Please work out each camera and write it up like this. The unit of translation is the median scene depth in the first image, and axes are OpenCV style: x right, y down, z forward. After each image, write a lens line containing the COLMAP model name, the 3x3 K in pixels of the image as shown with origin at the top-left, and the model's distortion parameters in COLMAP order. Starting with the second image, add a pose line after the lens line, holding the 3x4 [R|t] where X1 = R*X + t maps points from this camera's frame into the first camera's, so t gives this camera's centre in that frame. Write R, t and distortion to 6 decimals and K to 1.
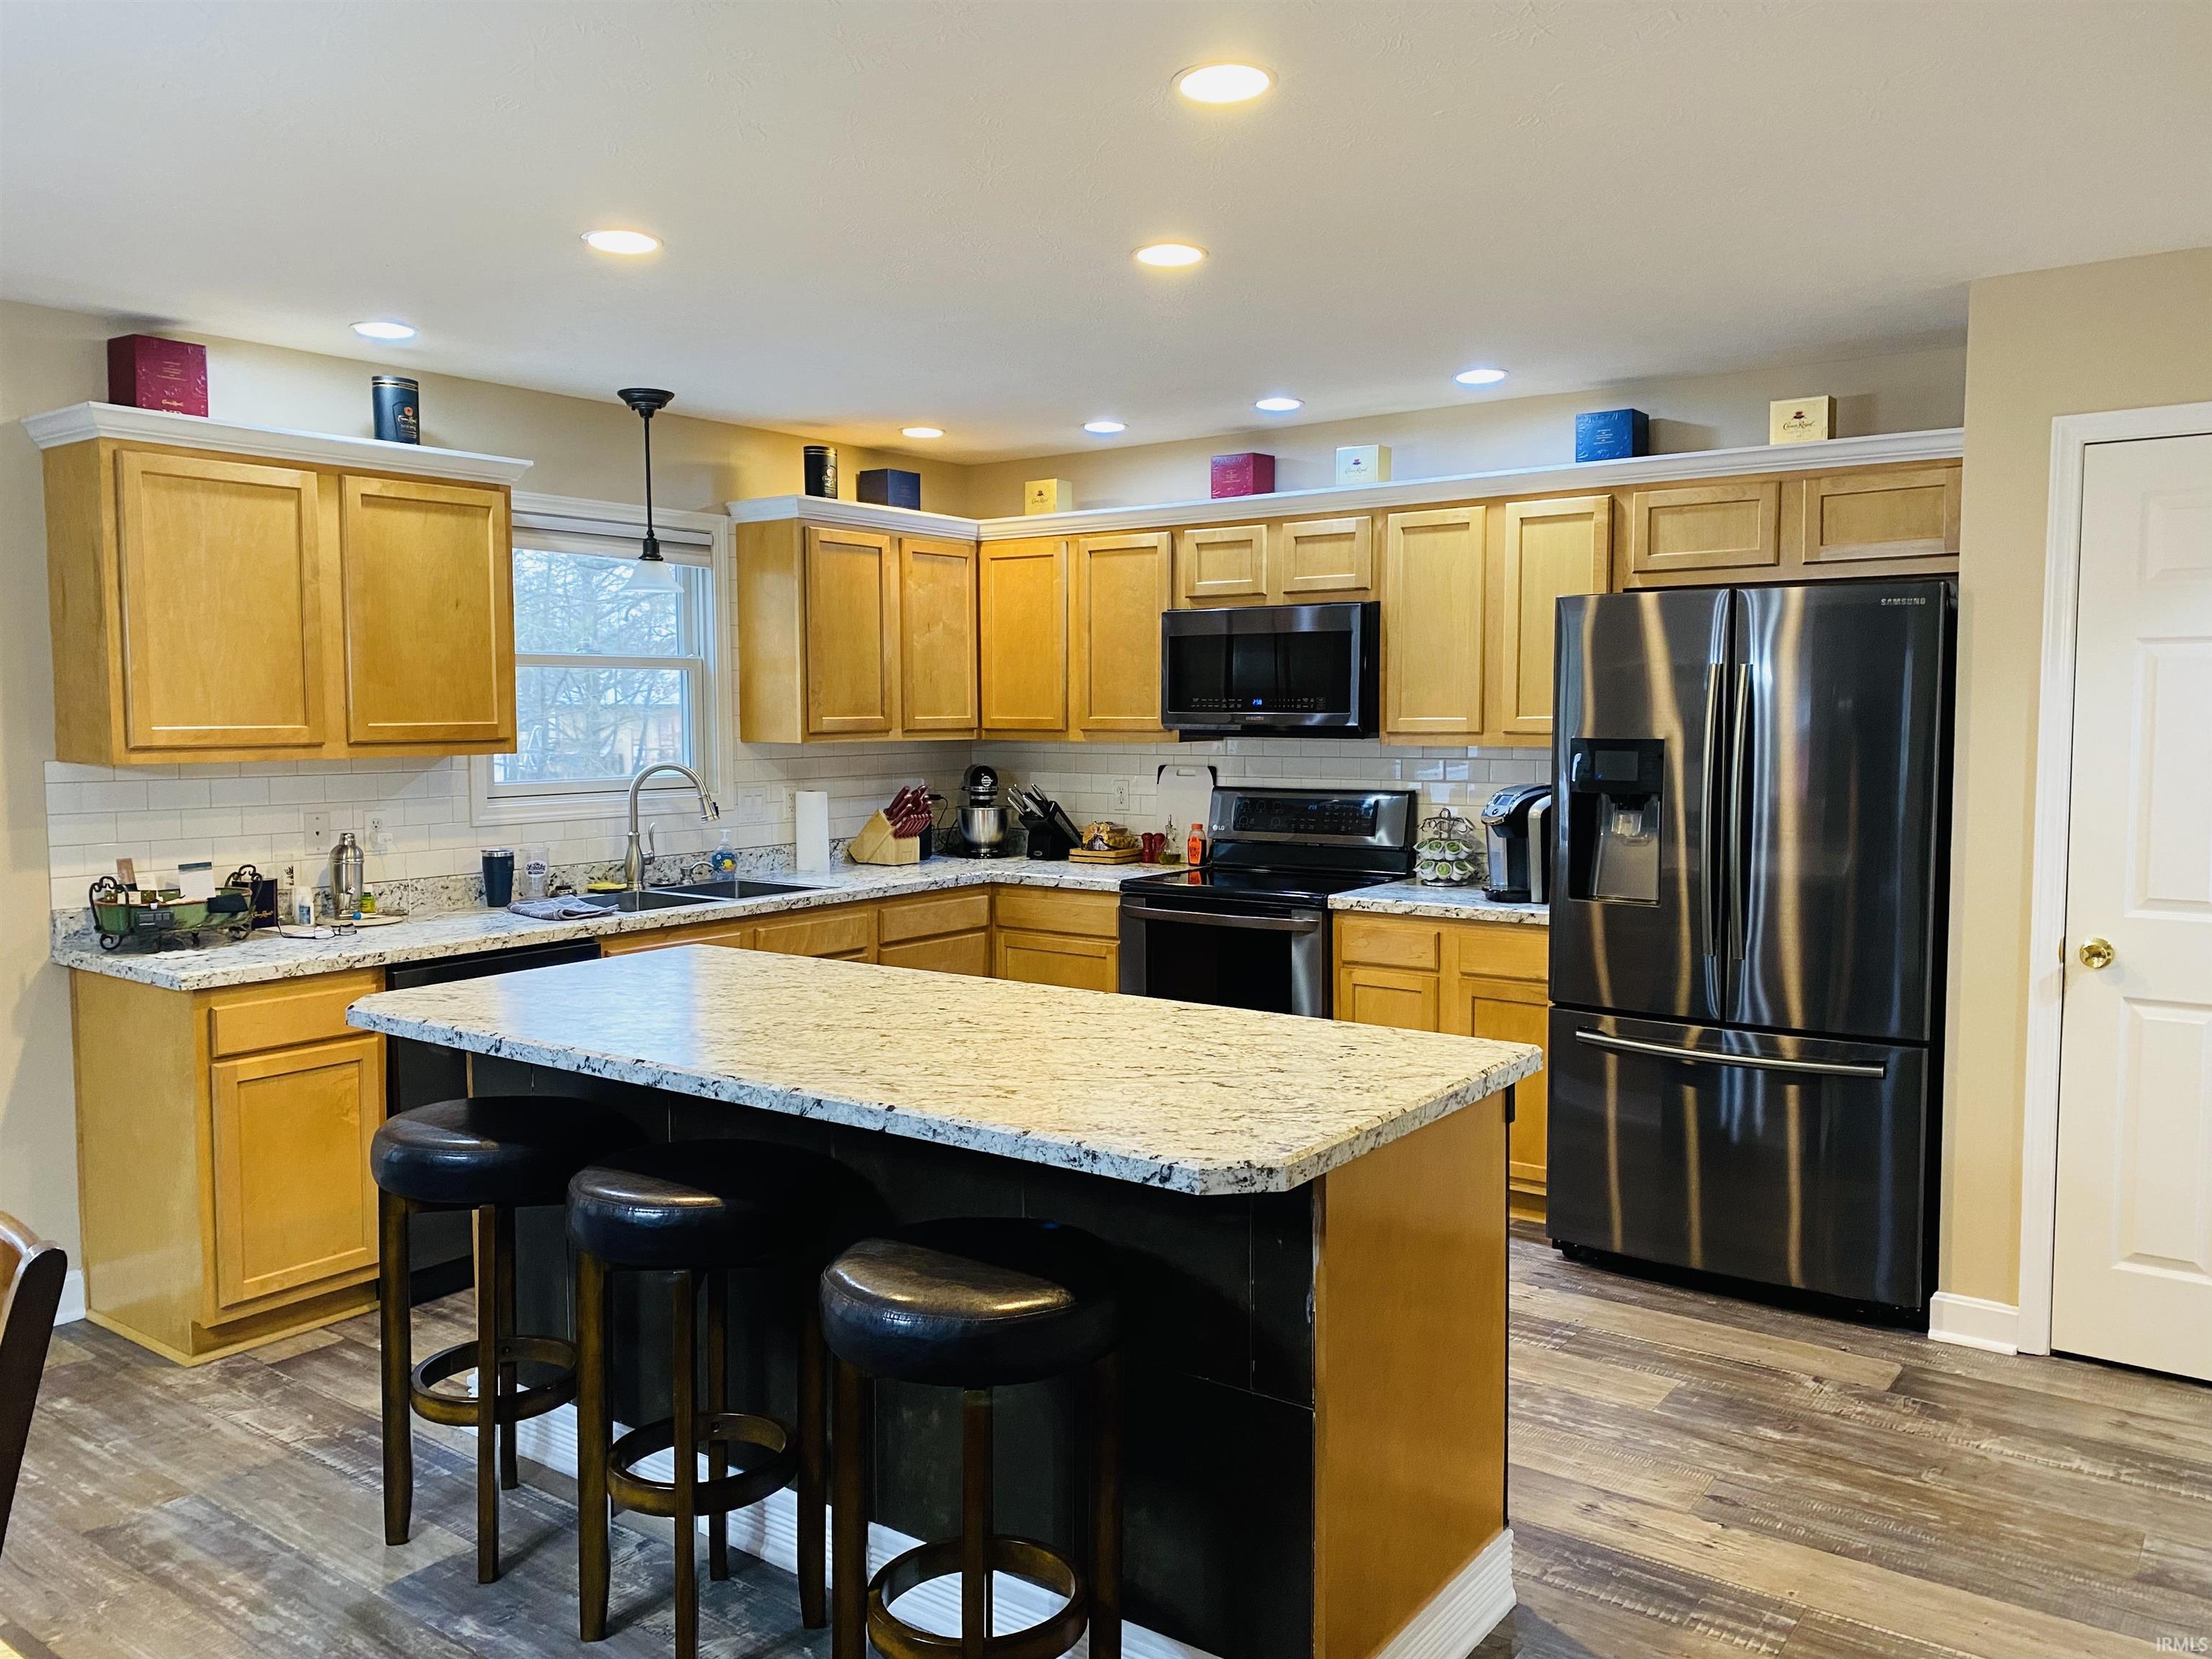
lens RADIAL K [[1676.9, 0, 1091.5], [0, 1676.9, 814.0], [0, 0, 1]] dist [0.060067, -0.057080]
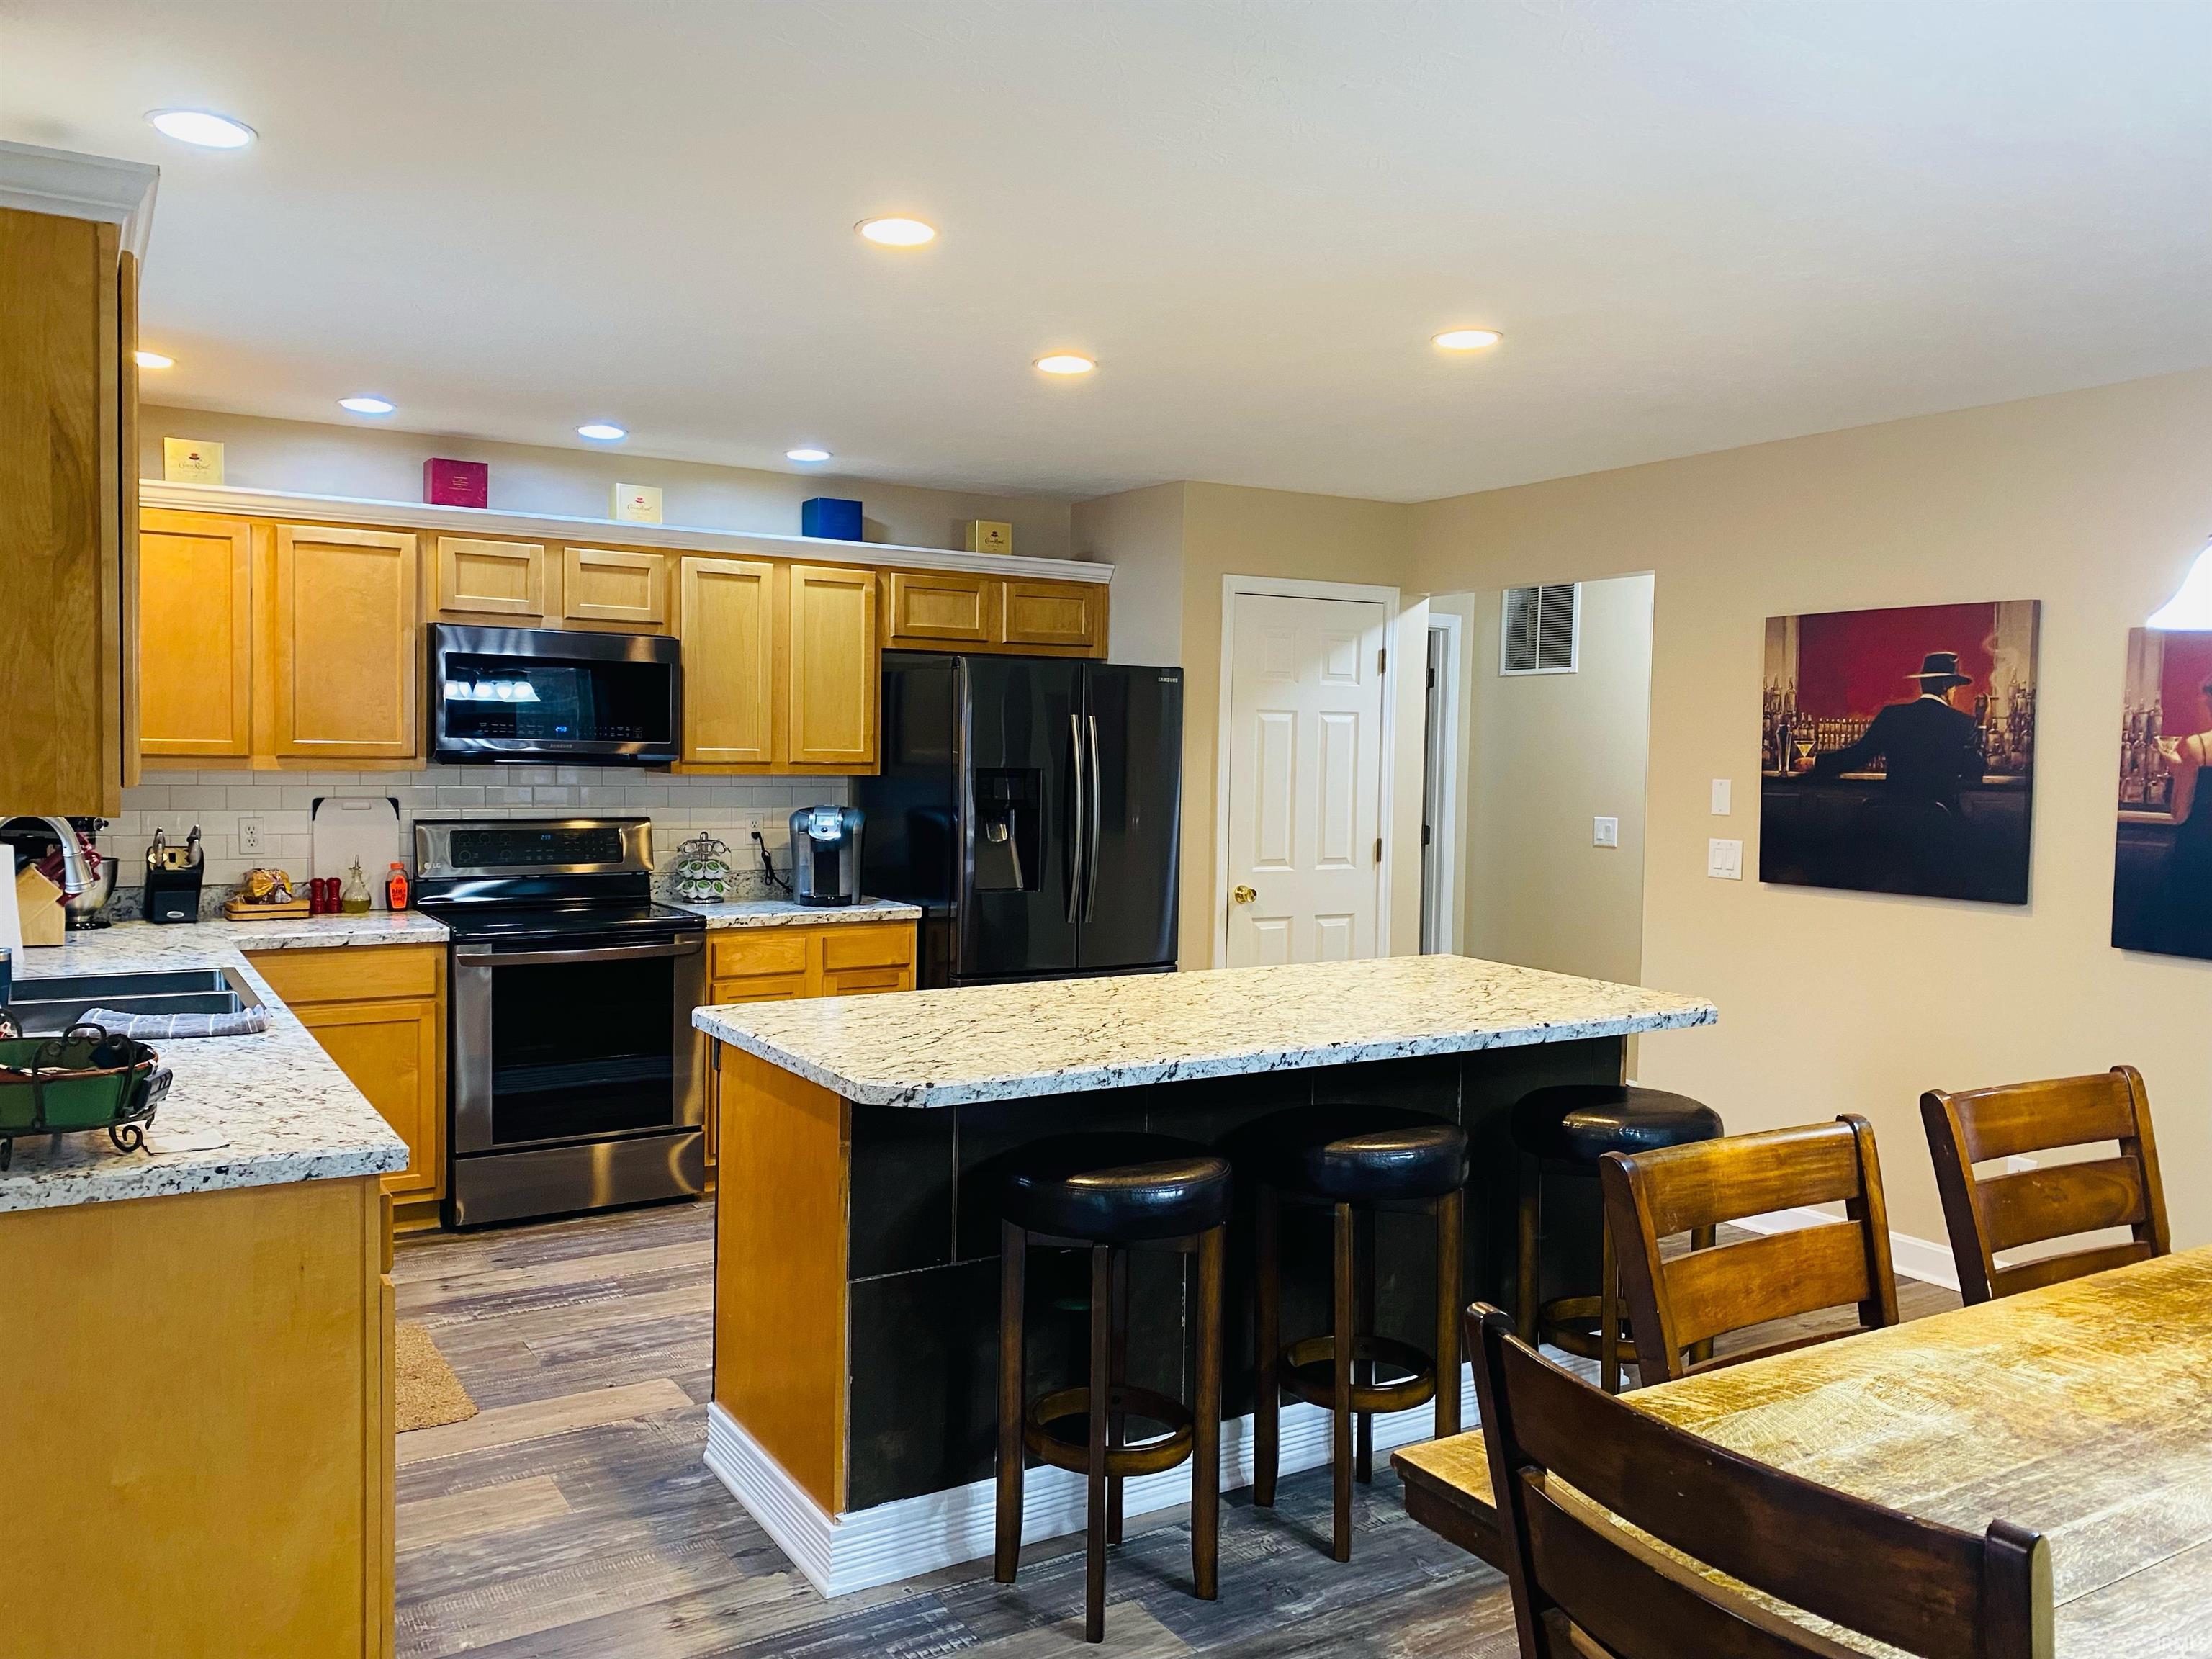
lens RADIAL K [[1676.9, 0, 1087.7], [0, 1676.9, 821.9], [0, 0, 1]] dist [0.060067, -0.057080]
pose [[0.371816, -0.028386, 0.927872, -0.772801], [0.041715, 0.999034, 0.013847, -0.015952], [-0.927369, 0.033558, 0.372641, 0.400553]]
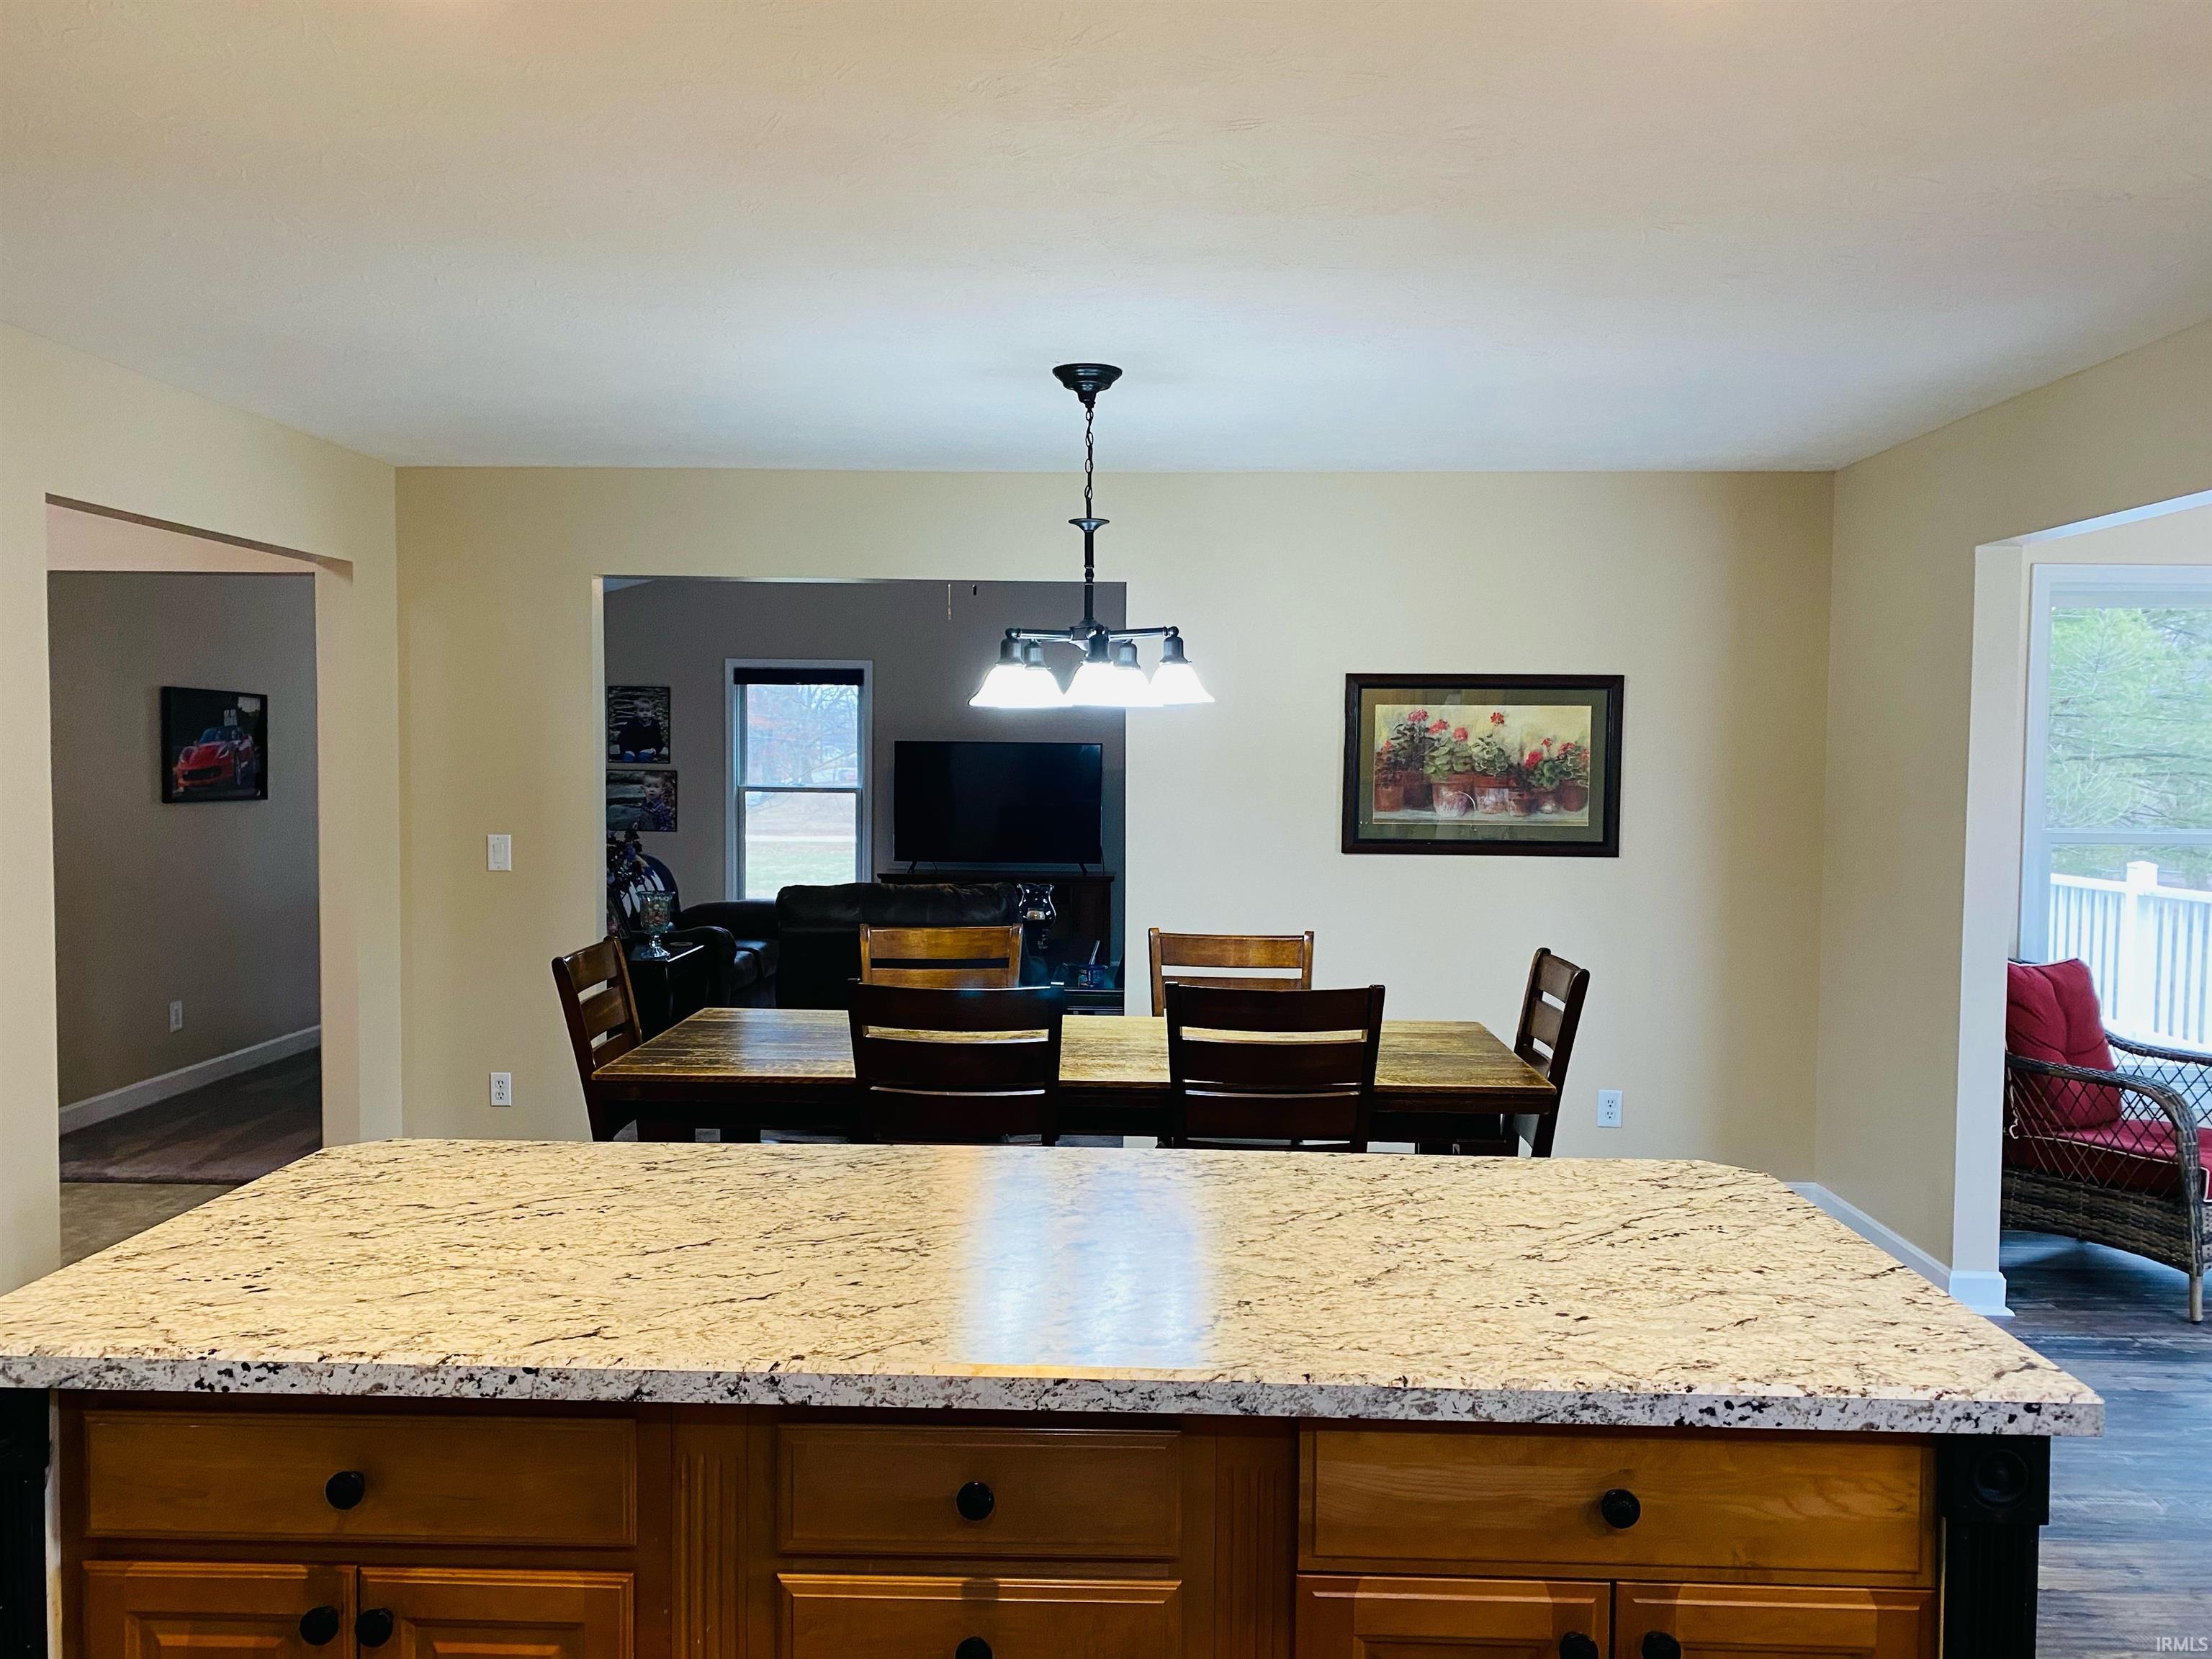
lens RADIAL K [[1676.9, 0, 1142.4], [0, 1676.9, 870.1], [0, 0, 1]] dist [0.060067, -0.057080]
pose [[-0.808967, 0.037035, -0.586686, 0.143282], [-0.044305, 0.991334, 0.123670, -0.067610], [0.586182, 0.126038, -0.800316, 0.959572]]
